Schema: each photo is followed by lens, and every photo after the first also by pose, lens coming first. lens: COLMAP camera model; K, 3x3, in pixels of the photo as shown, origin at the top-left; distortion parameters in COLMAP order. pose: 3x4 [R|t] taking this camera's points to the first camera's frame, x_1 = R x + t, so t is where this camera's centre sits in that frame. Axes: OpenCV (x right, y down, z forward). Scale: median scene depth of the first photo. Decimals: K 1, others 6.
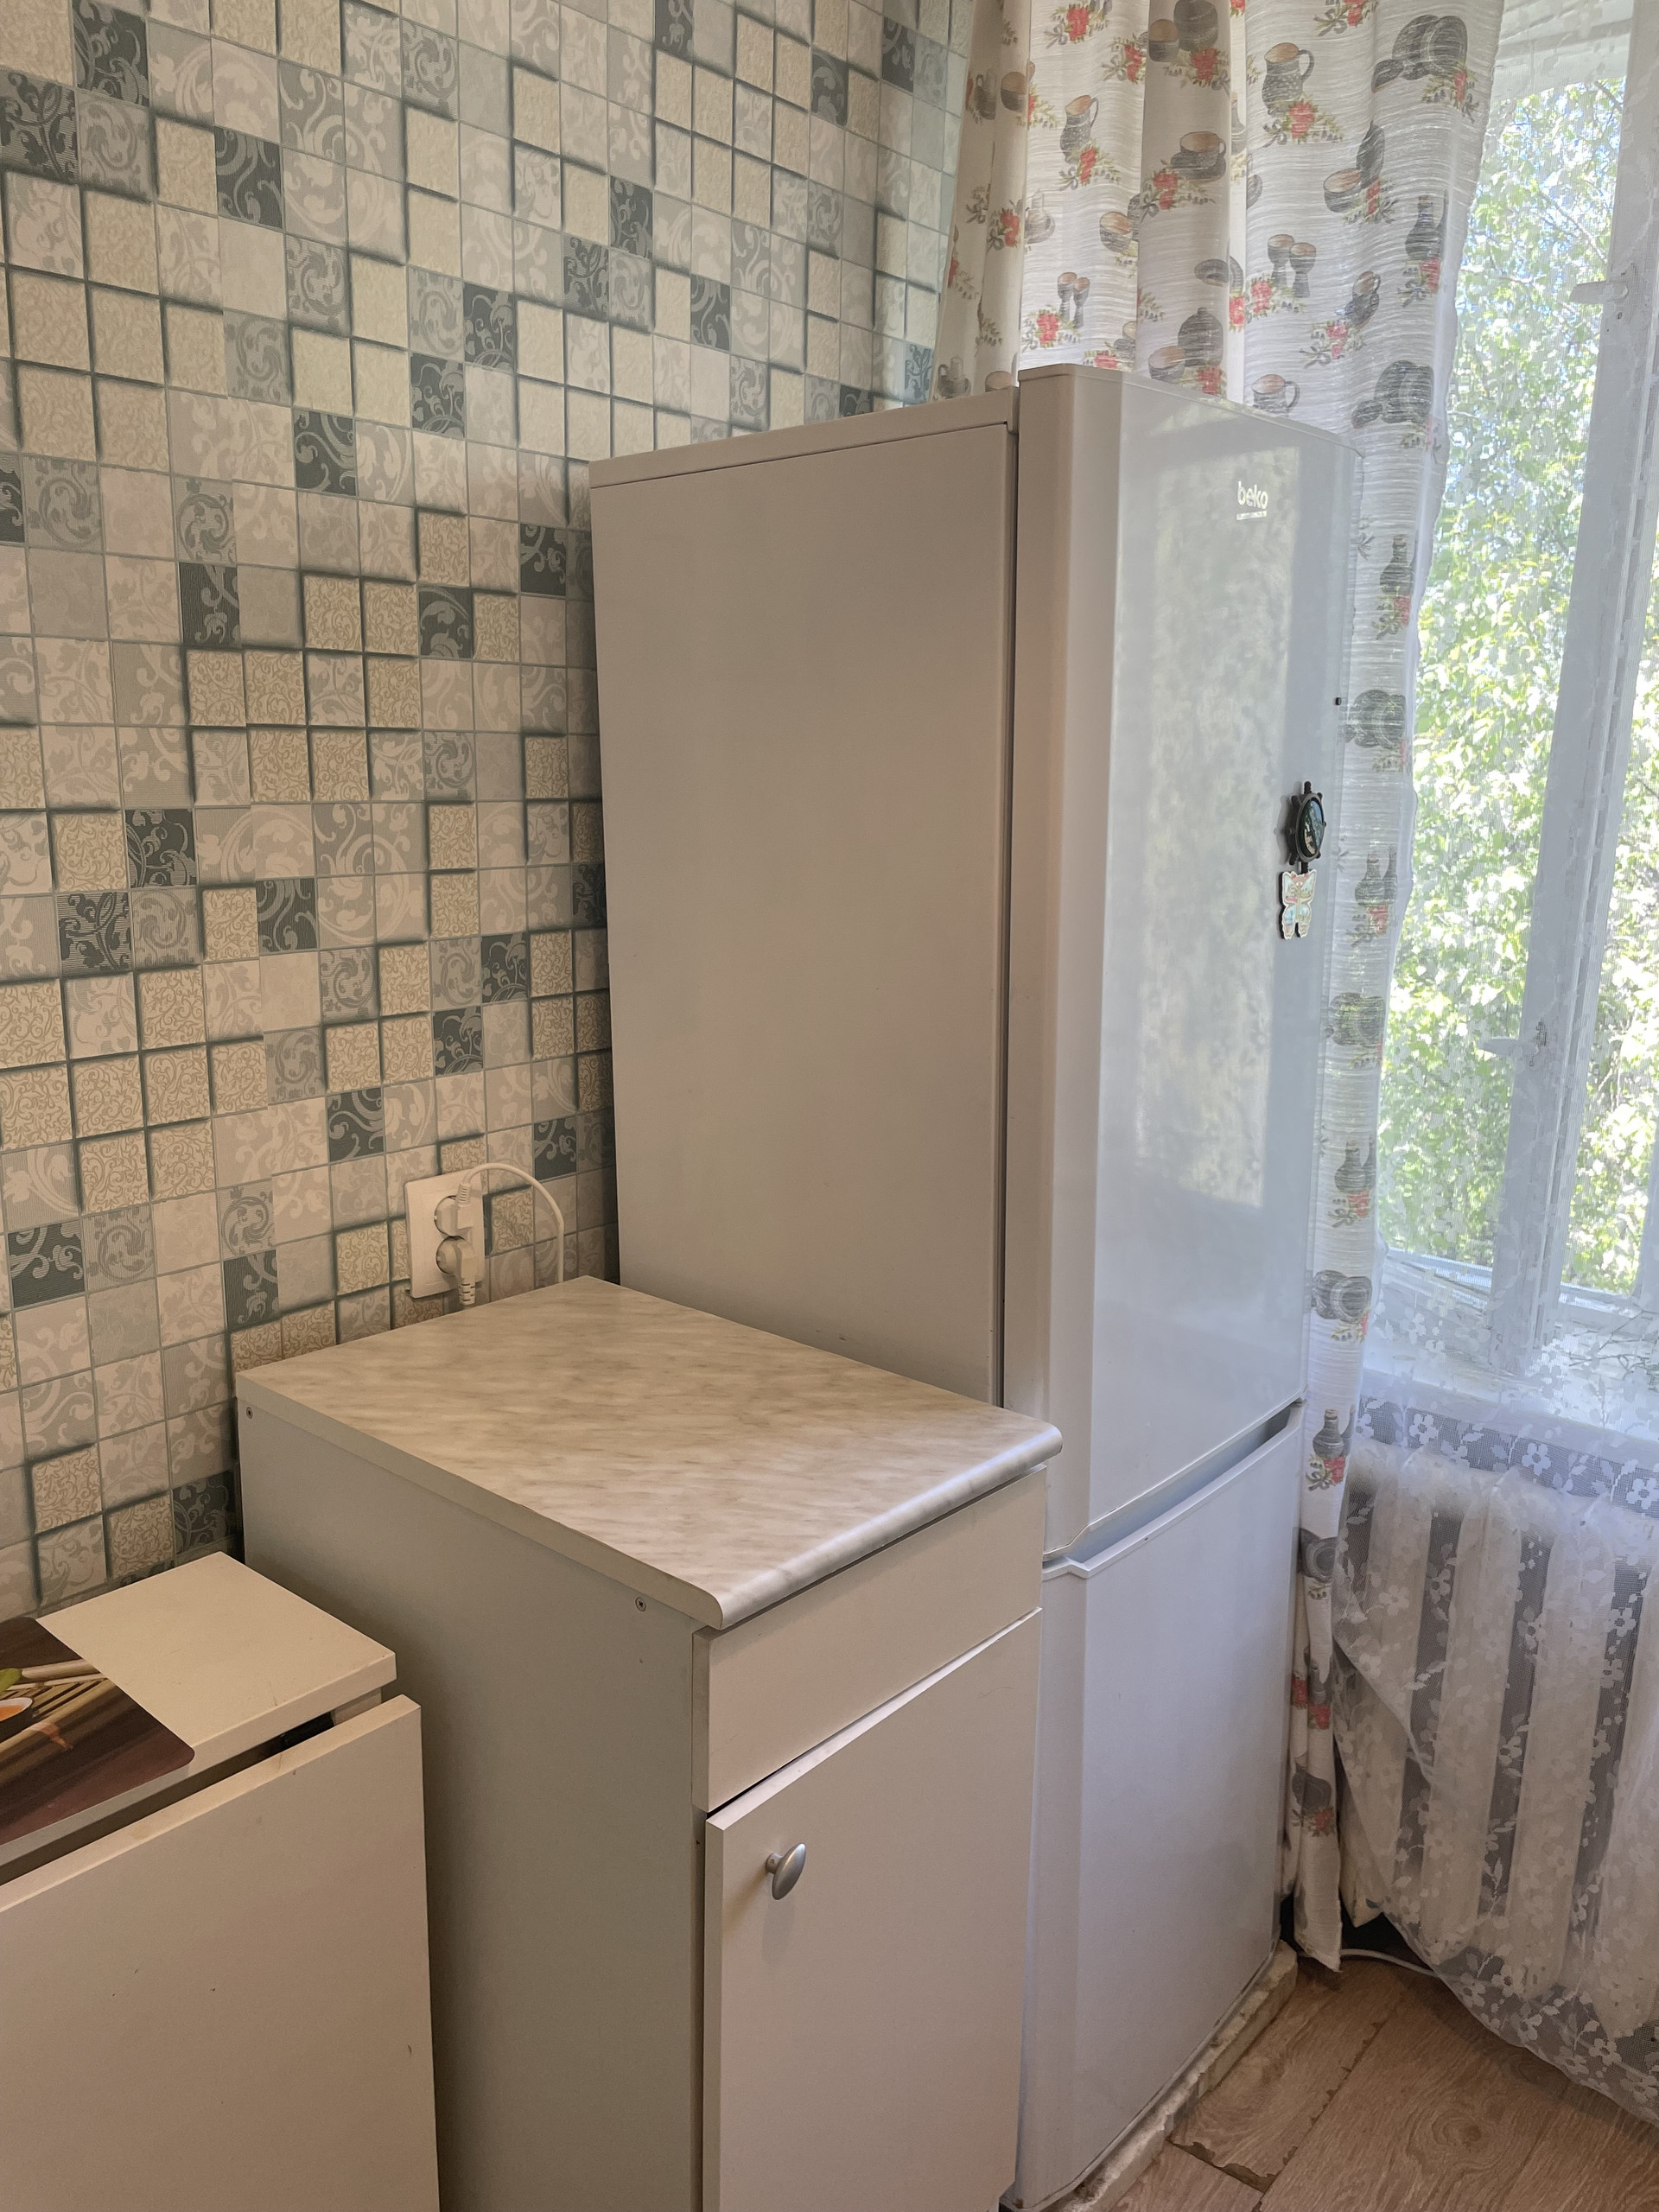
lens RADIAL K [[1674.8, 0, 824.8], [0, 1674.8, 1100.2], [0, 0, 1]] dist [0.078318, -0.112362]
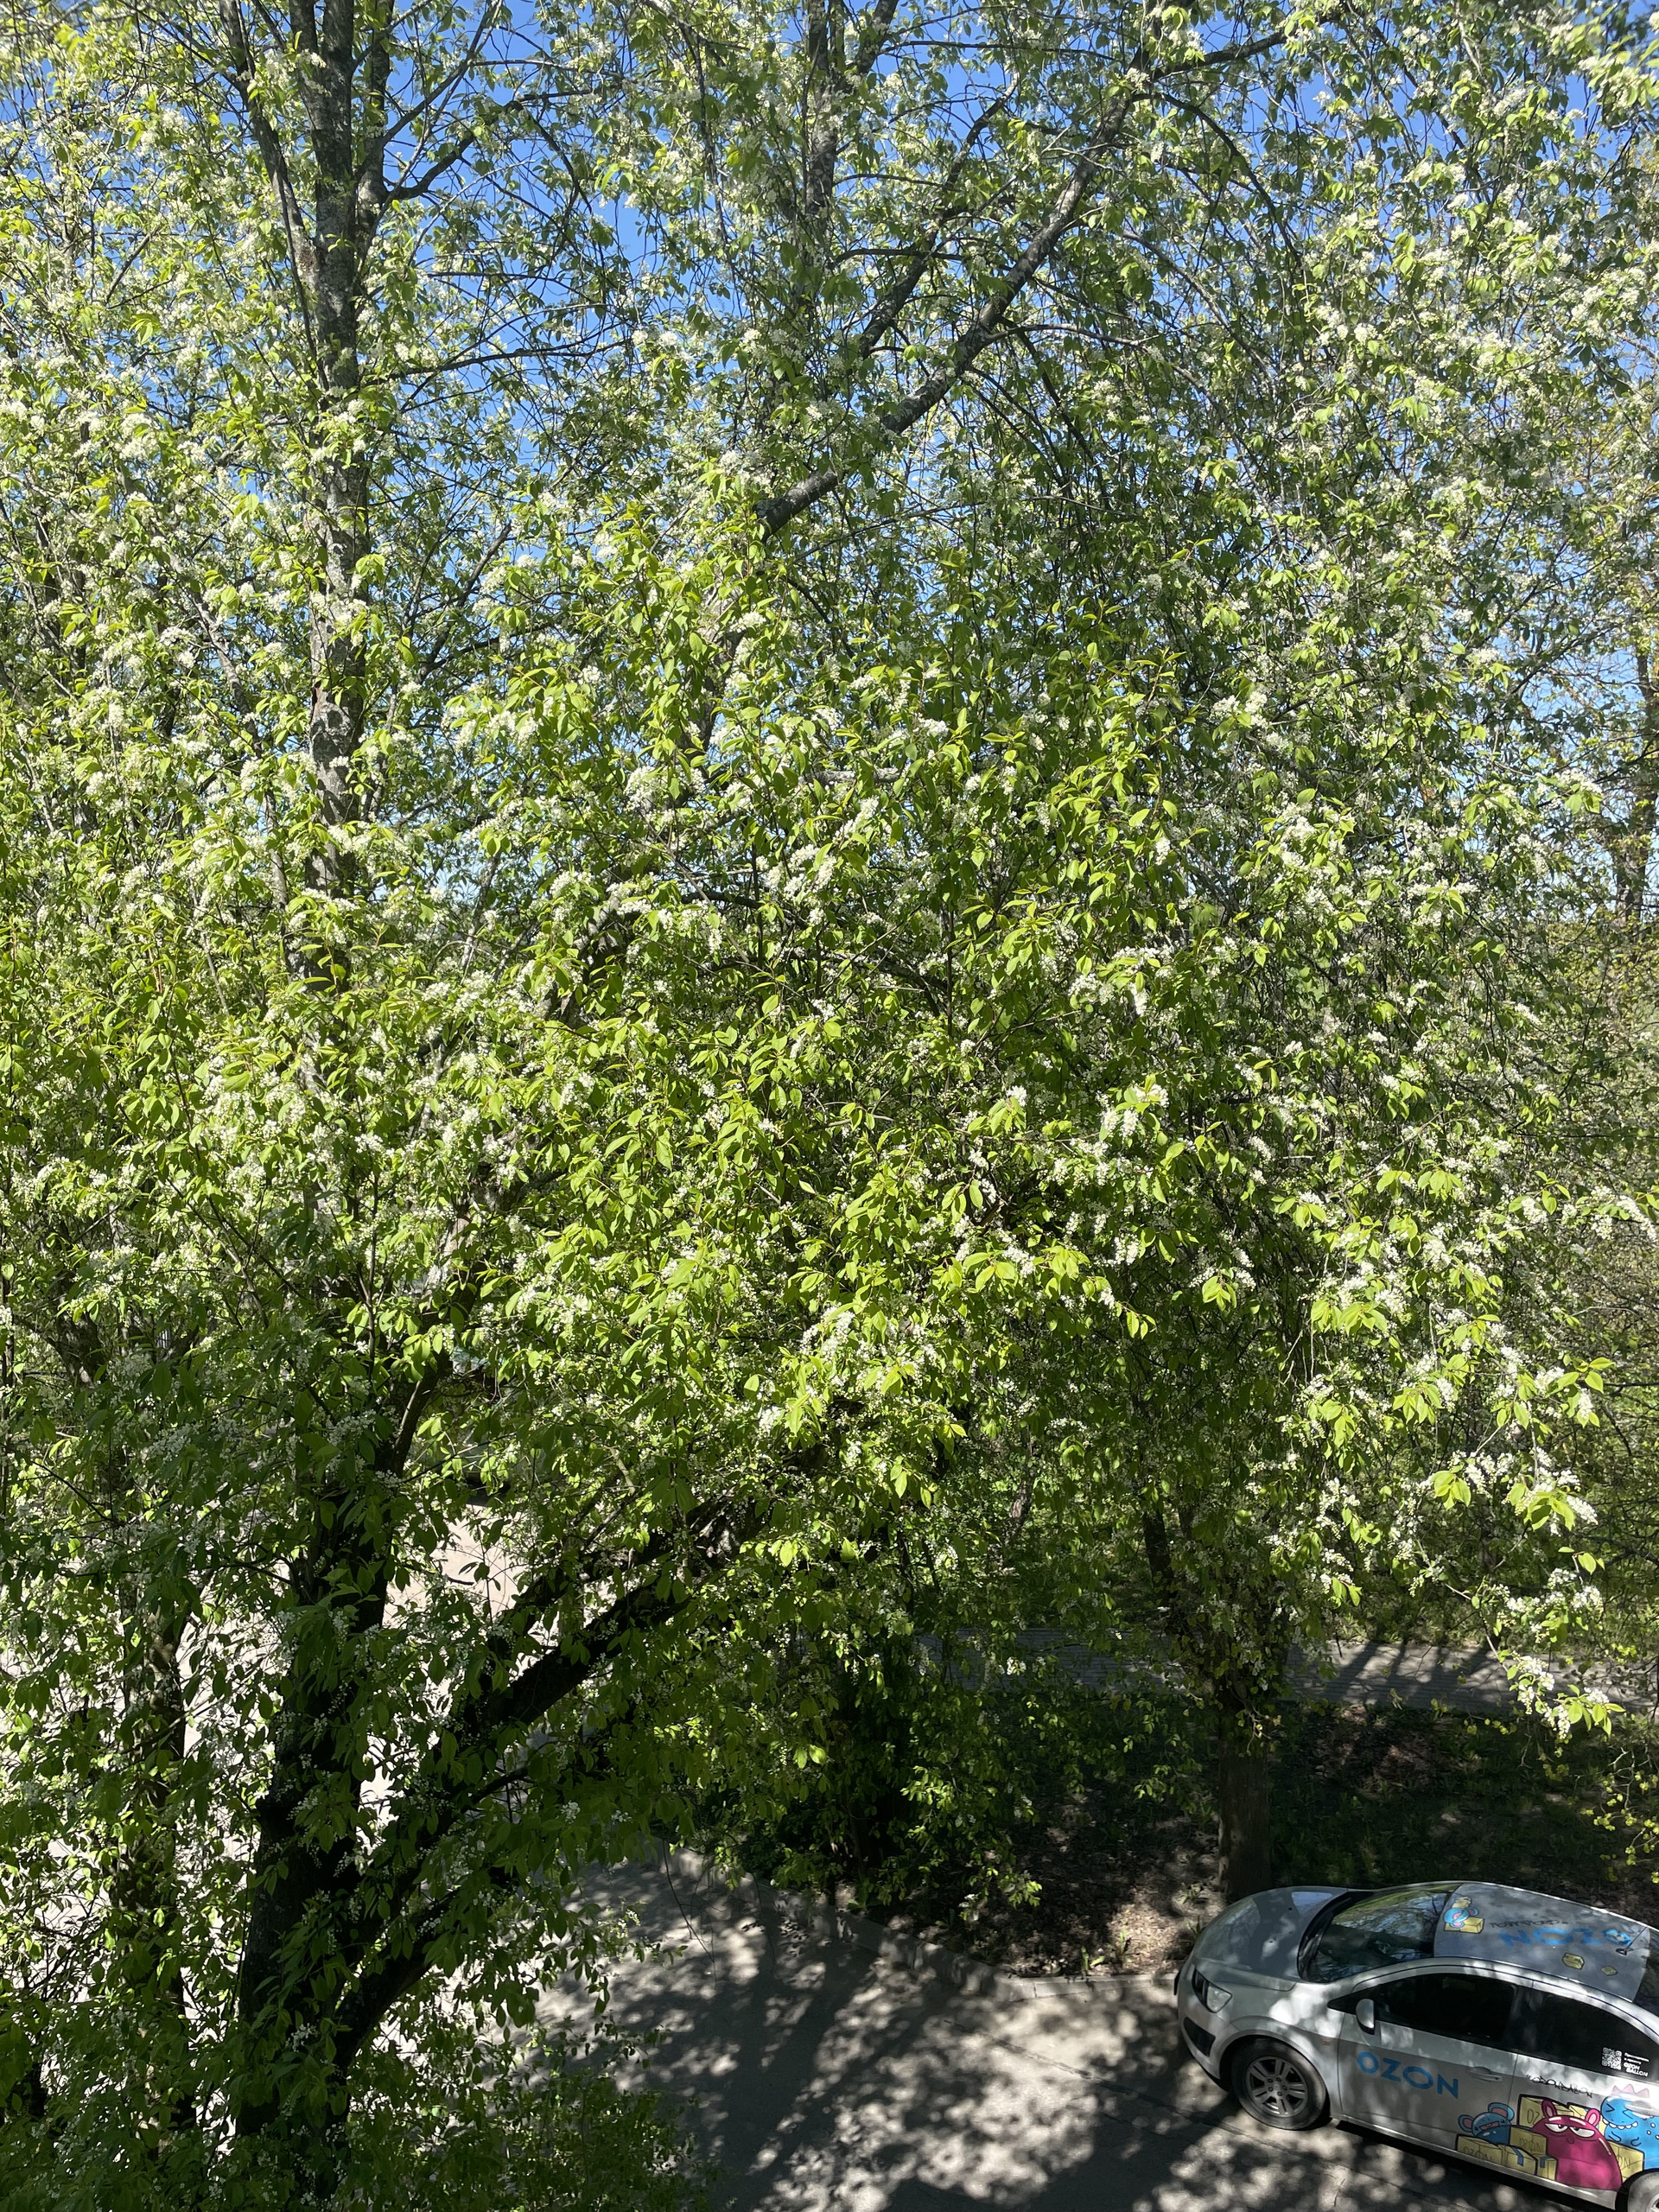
lens RADIAL K [[1674.8, 0, 832.7], [0, 1674.8, 1113.6], [0, 0, 1]] dist [0.078318, -0.112362]
pose [[0.984923, -0.021318, 0.171676, 0.141652], [0.039789, 0.993688, -0.104883, -0.049556], [-0.168356, 0.110133, 0.979555, 0.308901]]
